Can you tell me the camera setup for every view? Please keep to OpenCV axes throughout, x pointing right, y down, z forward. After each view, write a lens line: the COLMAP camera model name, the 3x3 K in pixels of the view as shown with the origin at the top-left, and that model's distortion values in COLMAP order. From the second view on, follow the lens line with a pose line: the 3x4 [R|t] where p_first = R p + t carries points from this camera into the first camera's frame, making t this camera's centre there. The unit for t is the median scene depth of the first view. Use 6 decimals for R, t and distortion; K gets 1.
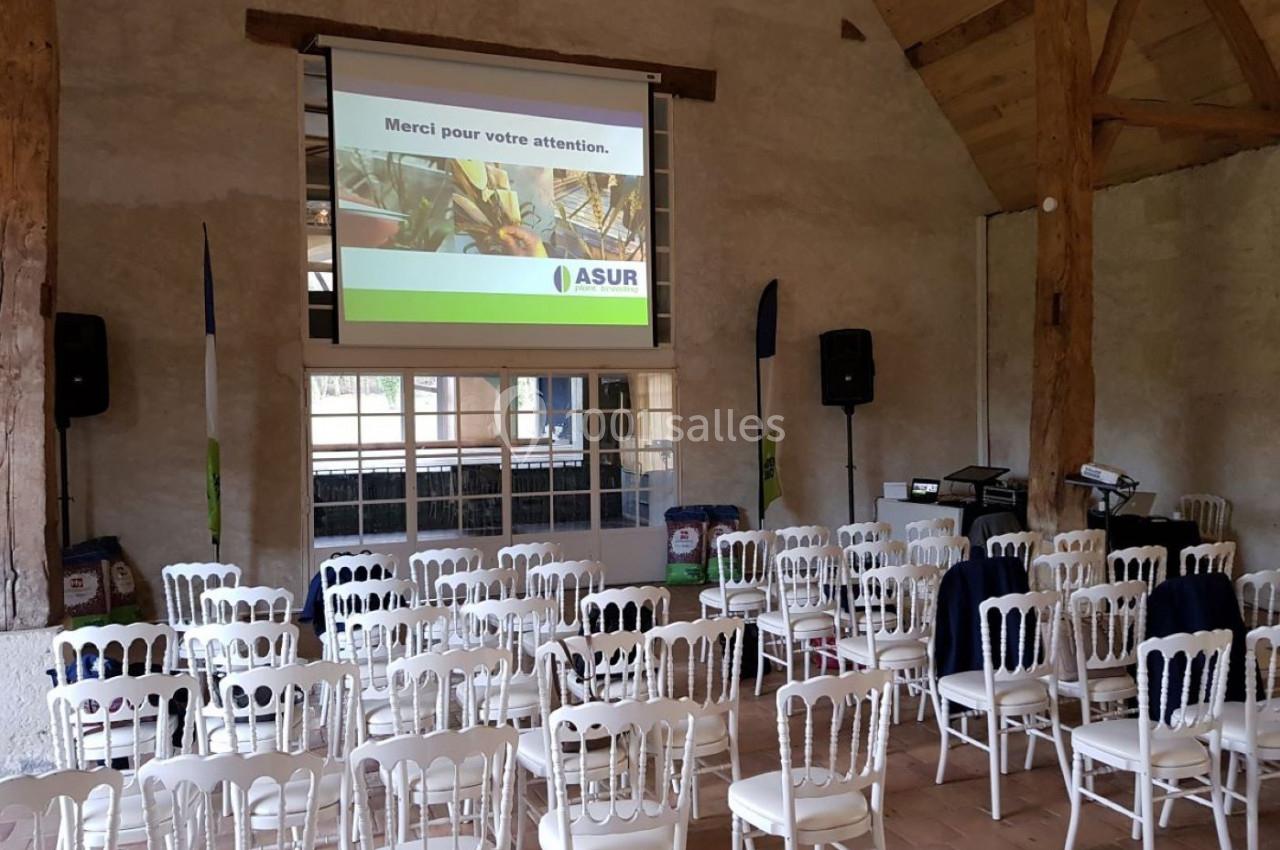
lens RADIAL K [[998.6, 0, 650.7], [0, 998.6, 436.4], [0, 0, 1]] dist [0.058185, -0.077930]
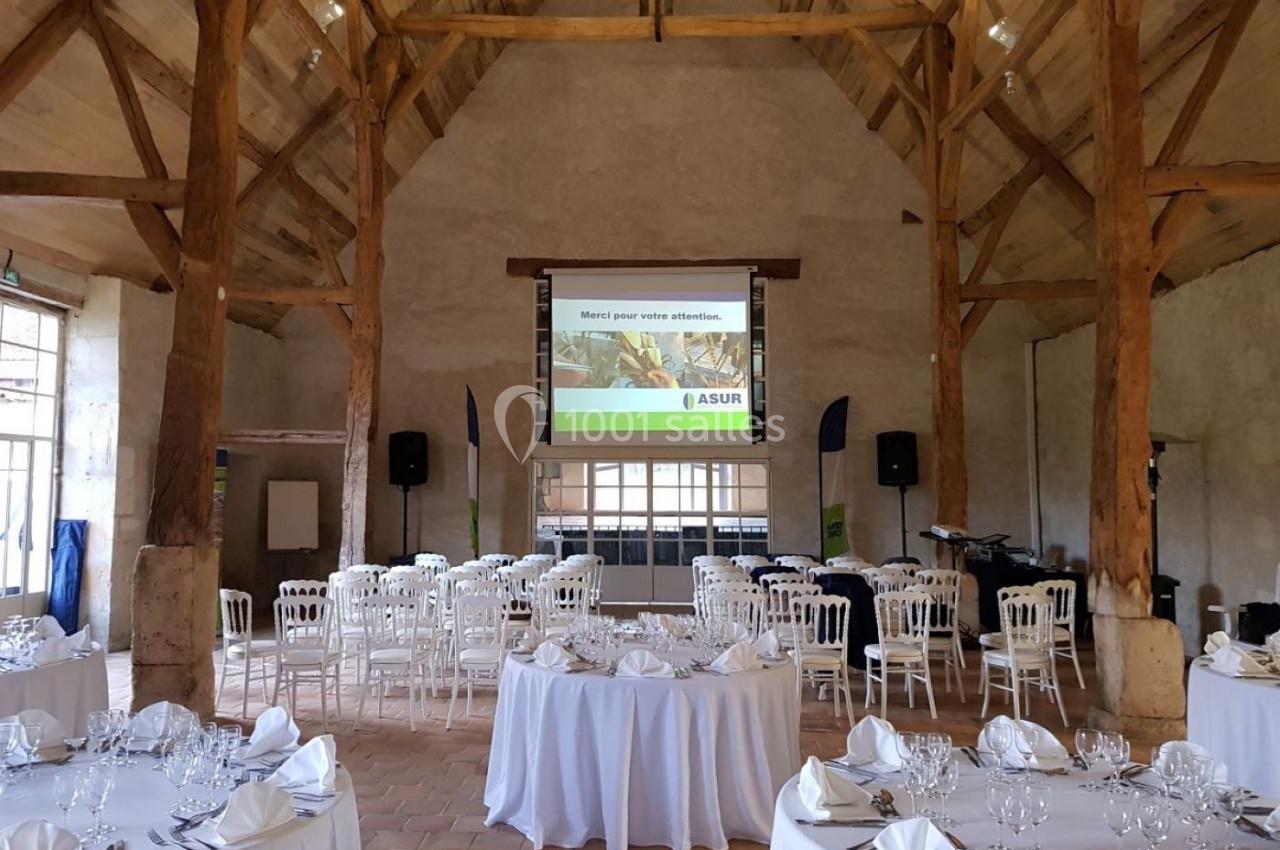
lens RADIAL K [[998.6, 0, 643.7], [0, 998.6, 422.2], [0, 0, 1]] dist [0.058185, -0.077930]
pose [[0.920287, -0.009943, -0.391118, 0.455403], [-0.025637, 0.995996, -0.085644, 0.009410], [0.390404, 0.088844, 0.916347, -0.448053]]
